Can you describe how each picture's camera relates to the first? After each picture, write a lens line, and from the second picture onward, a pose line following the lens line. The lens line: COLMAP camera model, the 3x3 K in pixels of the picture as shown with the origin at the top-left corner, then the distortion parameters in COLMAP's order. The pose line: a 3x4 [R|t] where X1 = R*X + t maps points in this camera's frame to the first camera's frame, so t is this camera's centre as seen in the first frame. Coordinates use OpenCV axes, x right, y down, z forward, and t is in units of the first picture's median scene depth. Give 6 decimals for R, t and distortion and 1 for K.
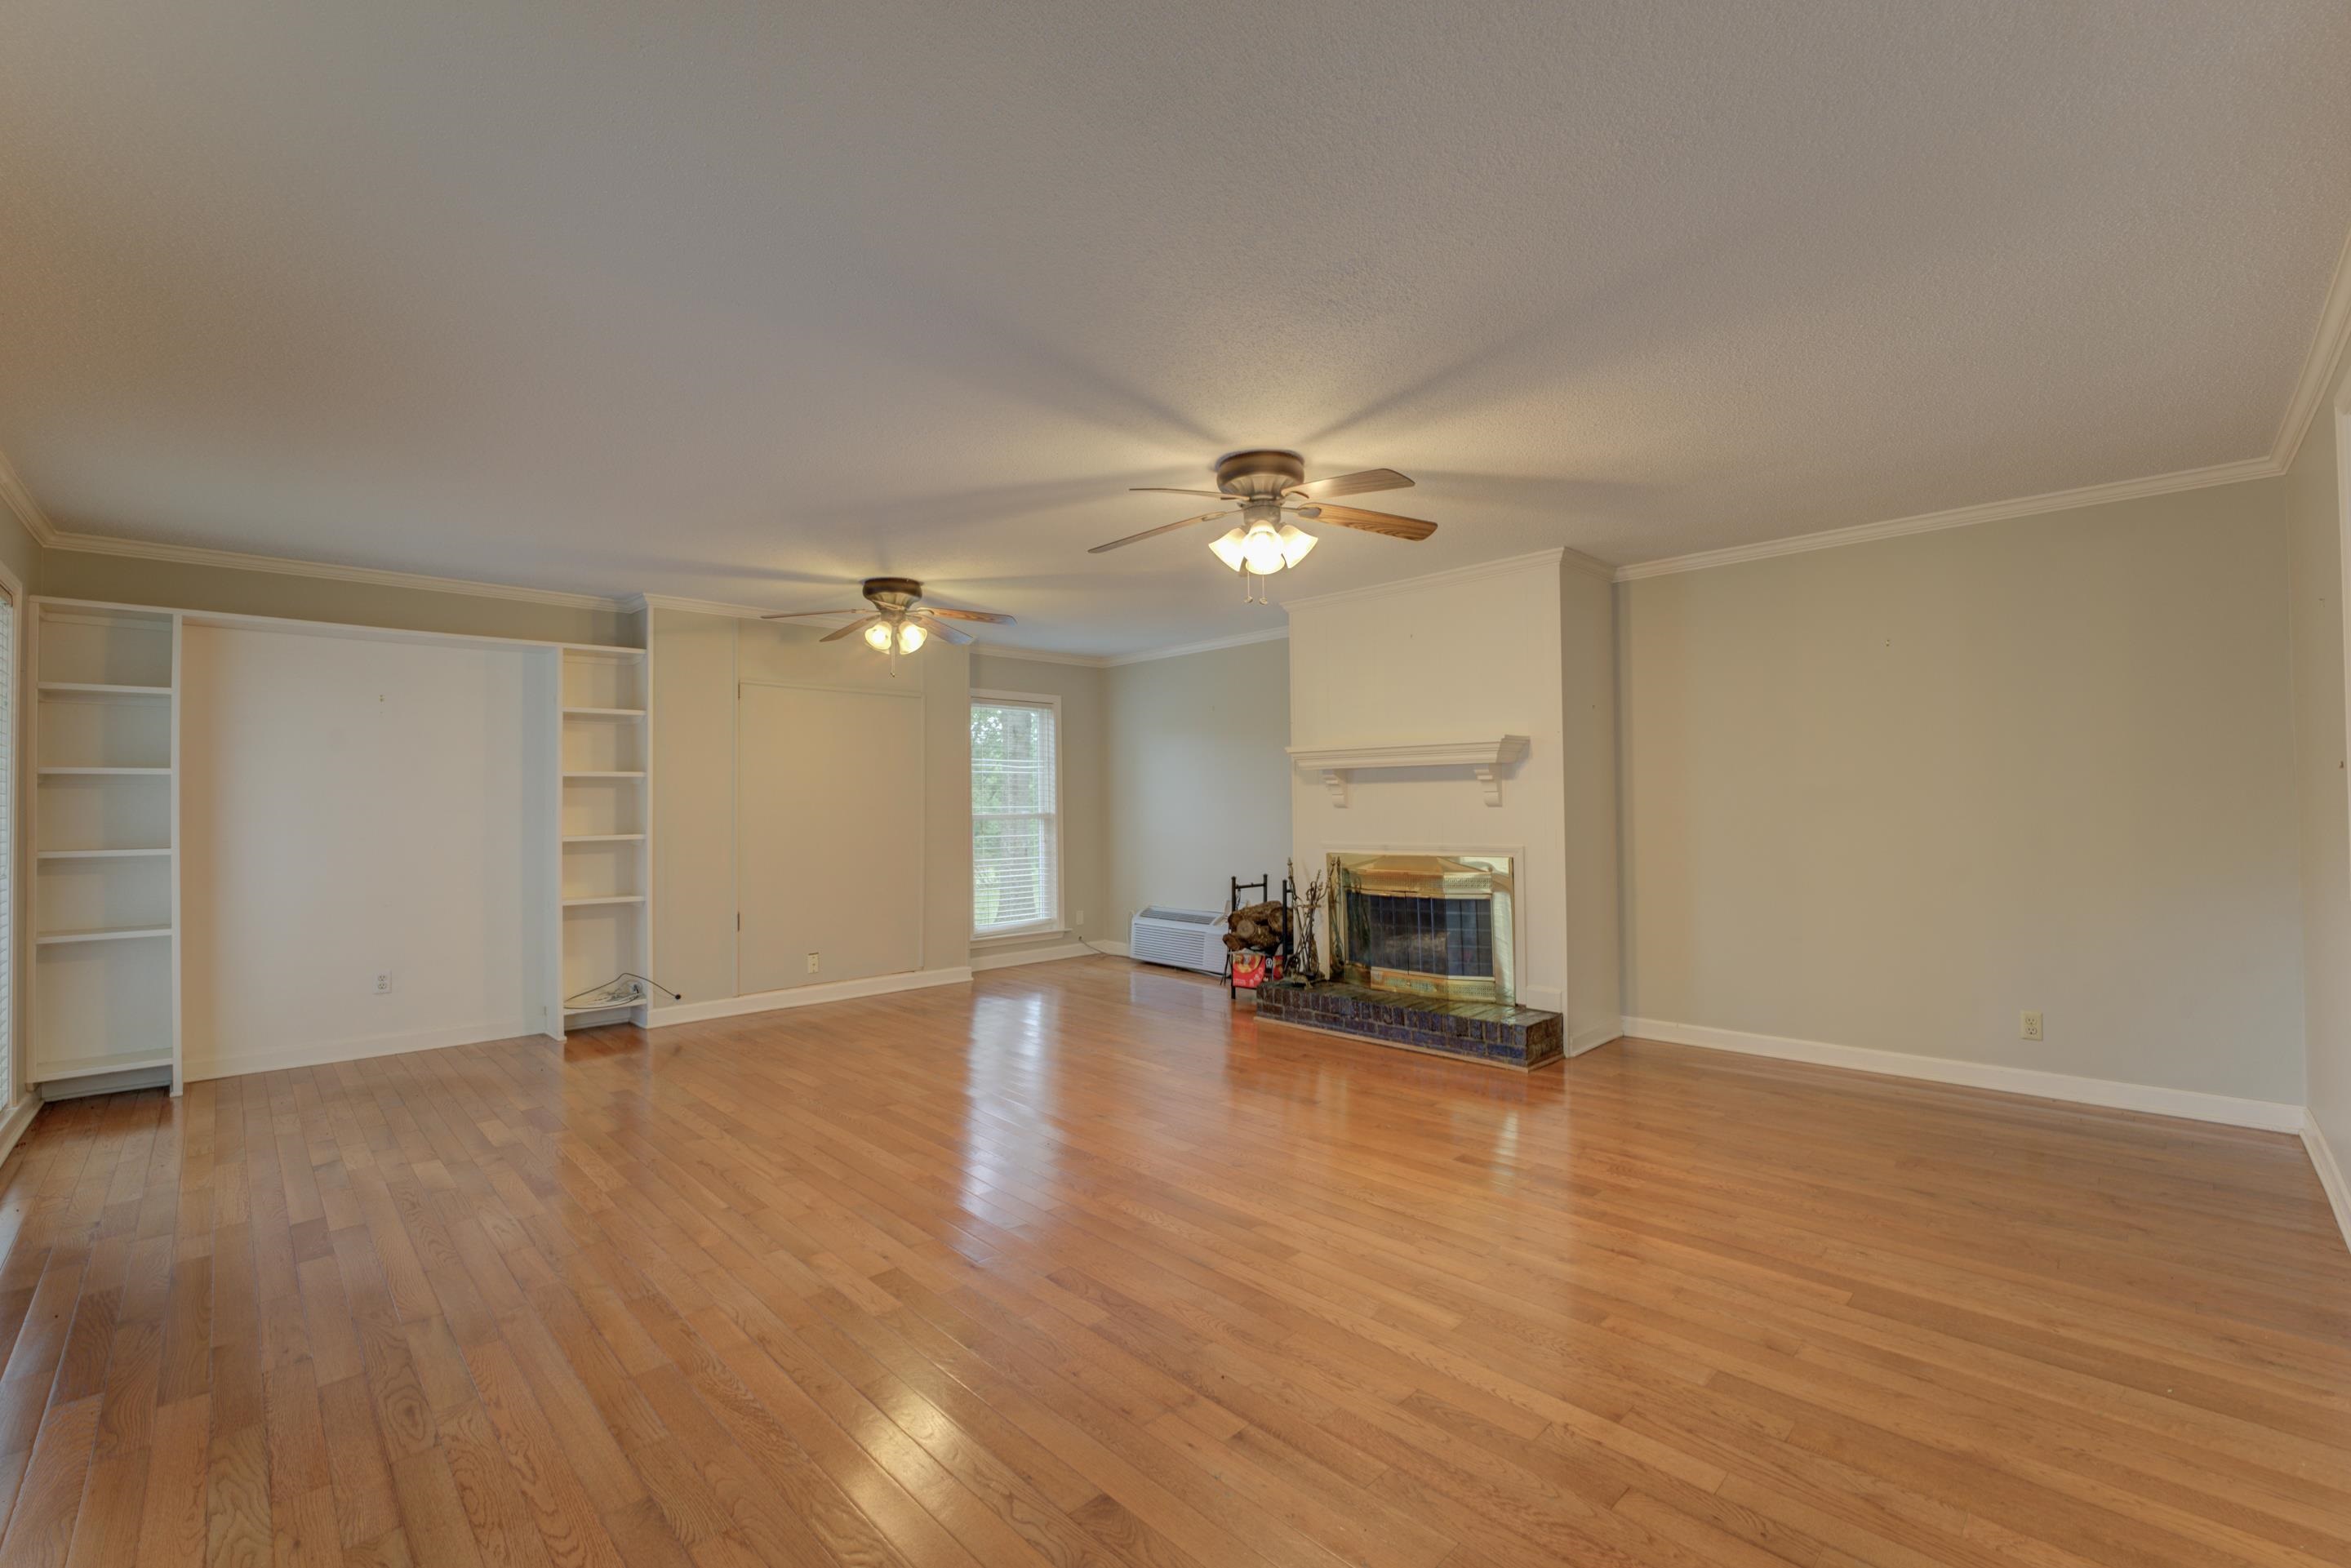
lens RADIAL K [[987.3, 0, 1170.5], [0, 987.3, 793.9], [0, 0, 1]] dist [-0.002186, -0.000090]
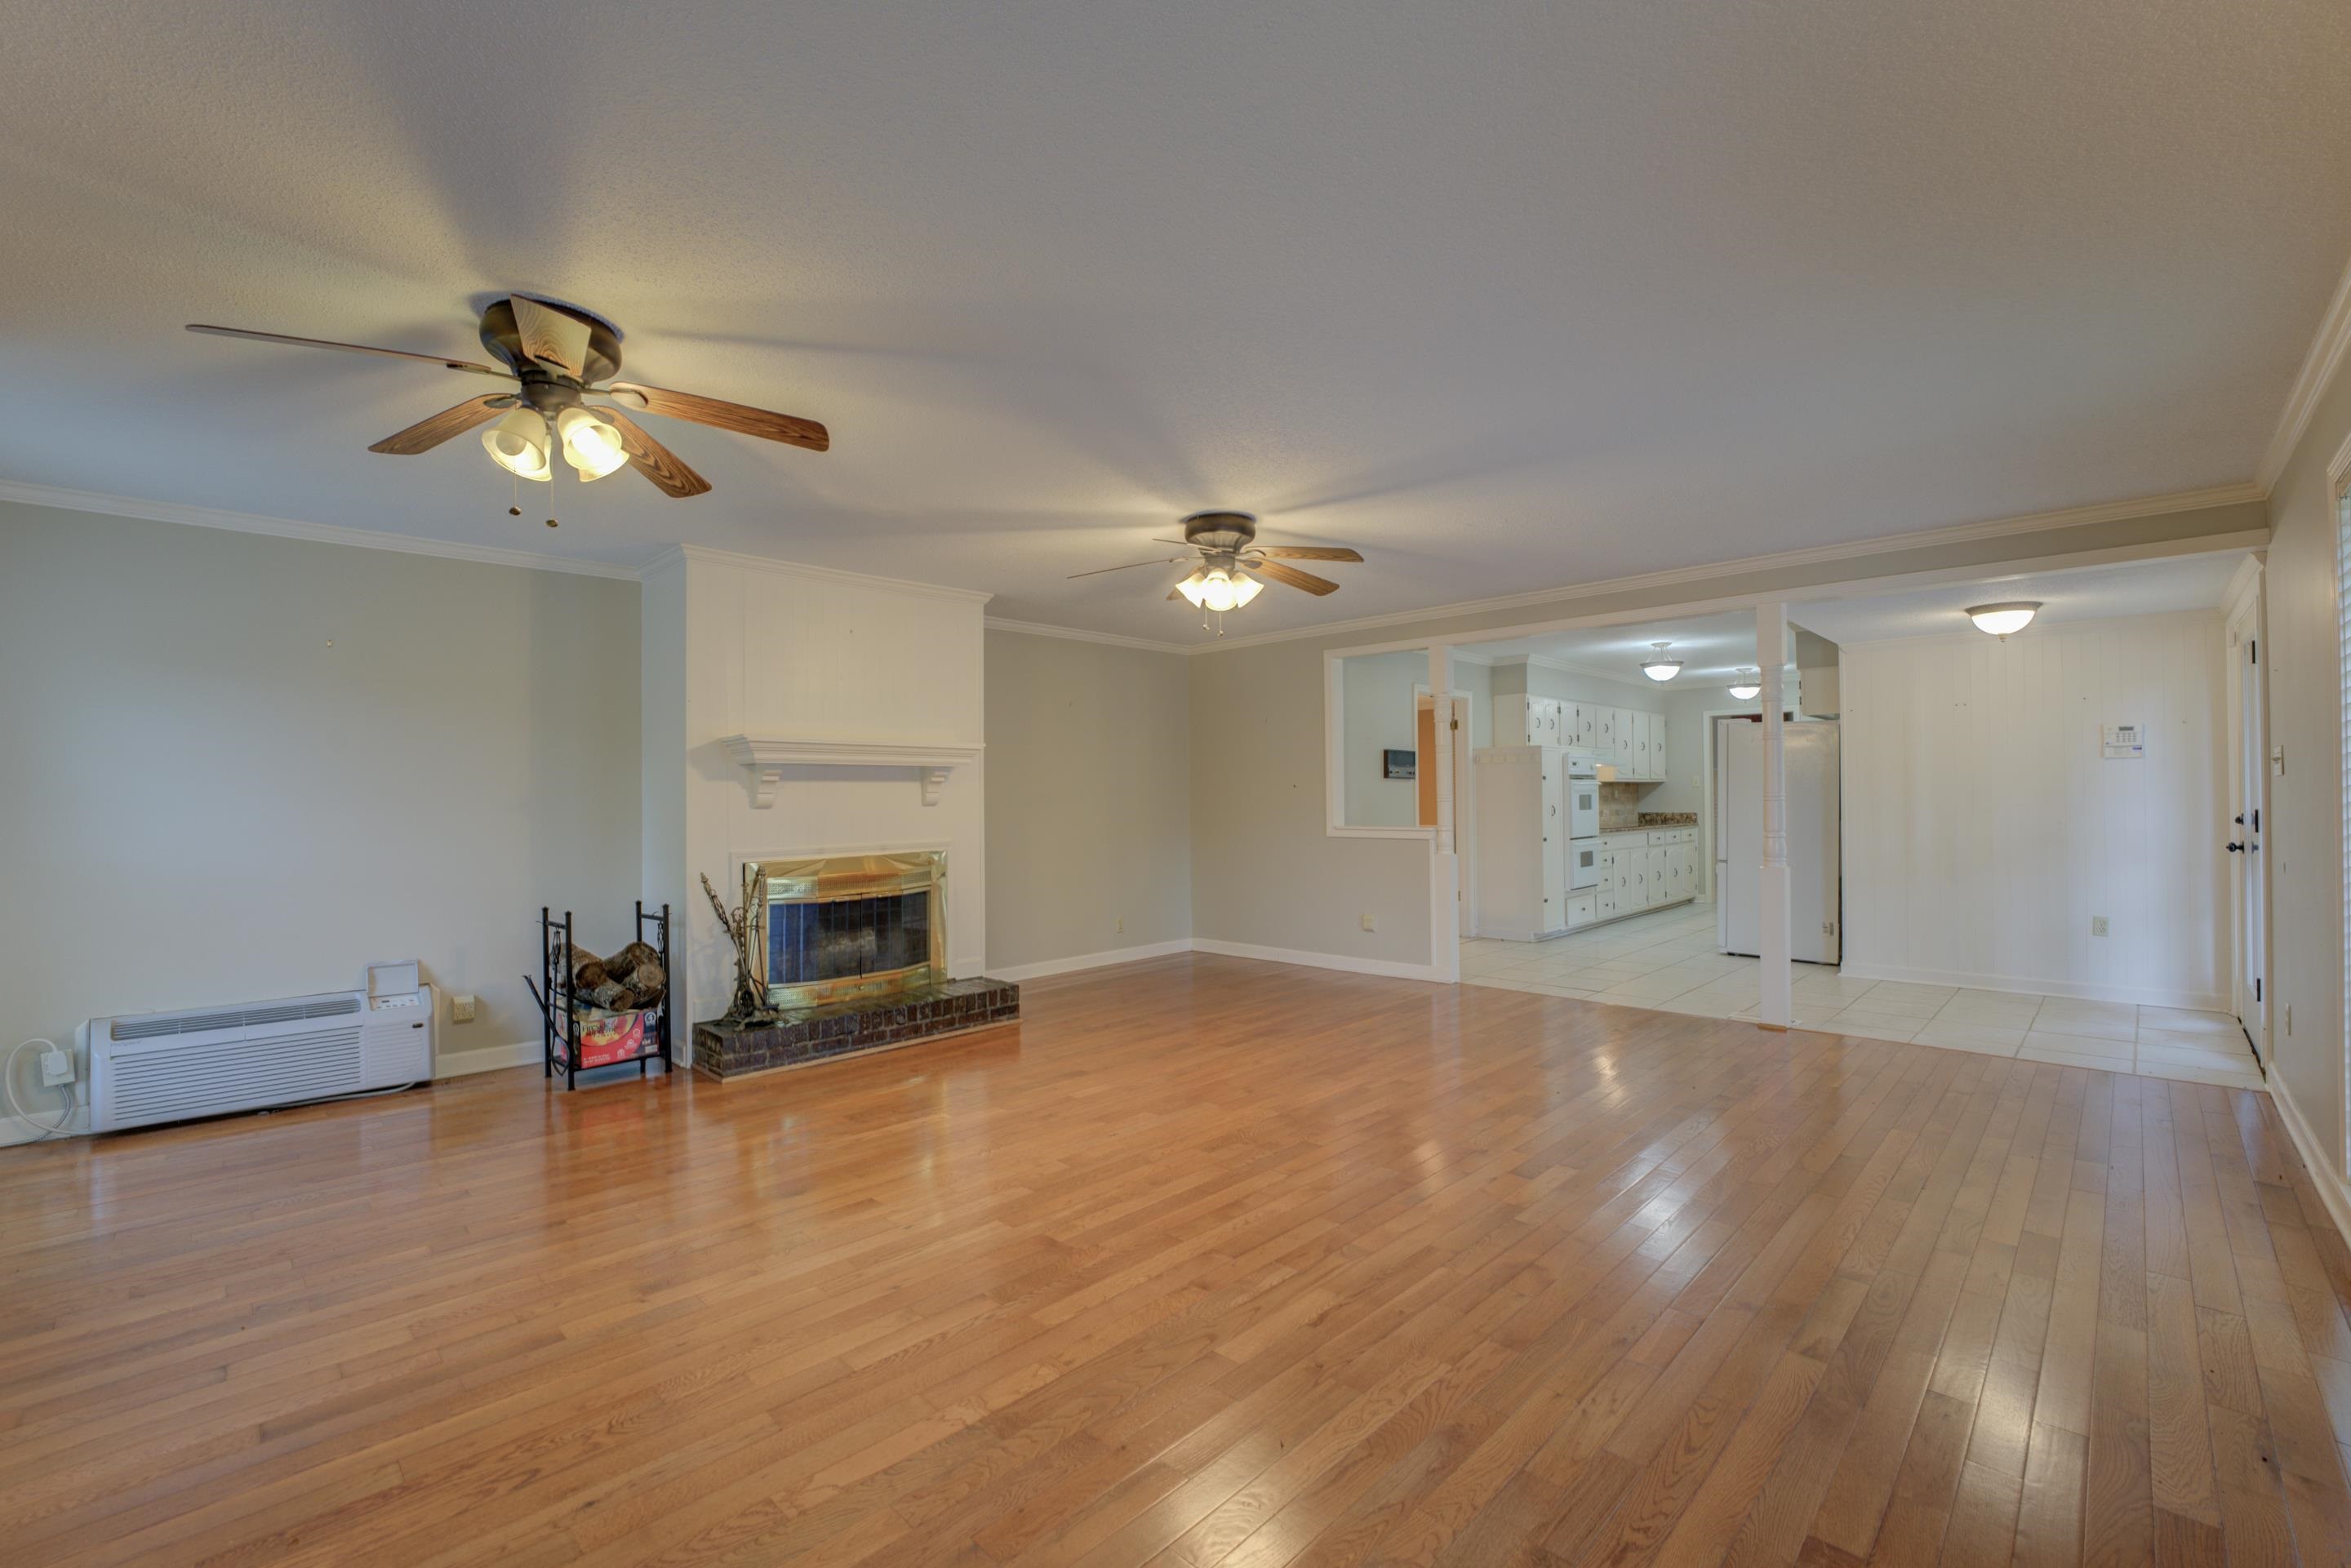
lens RADIAL K [[987.3, 0, 1170.5], [0, 987.3, 793.9], [0, 0, 1]] dist [-0.002186, -0.000090]
pose [[-0.033892, 0.021349, 0.999197, -0.785987], [-0.004182, 0.999760, -0.021503, 0.021985], [-0.999417, -0.004907, -0.033794, 0.770638]]
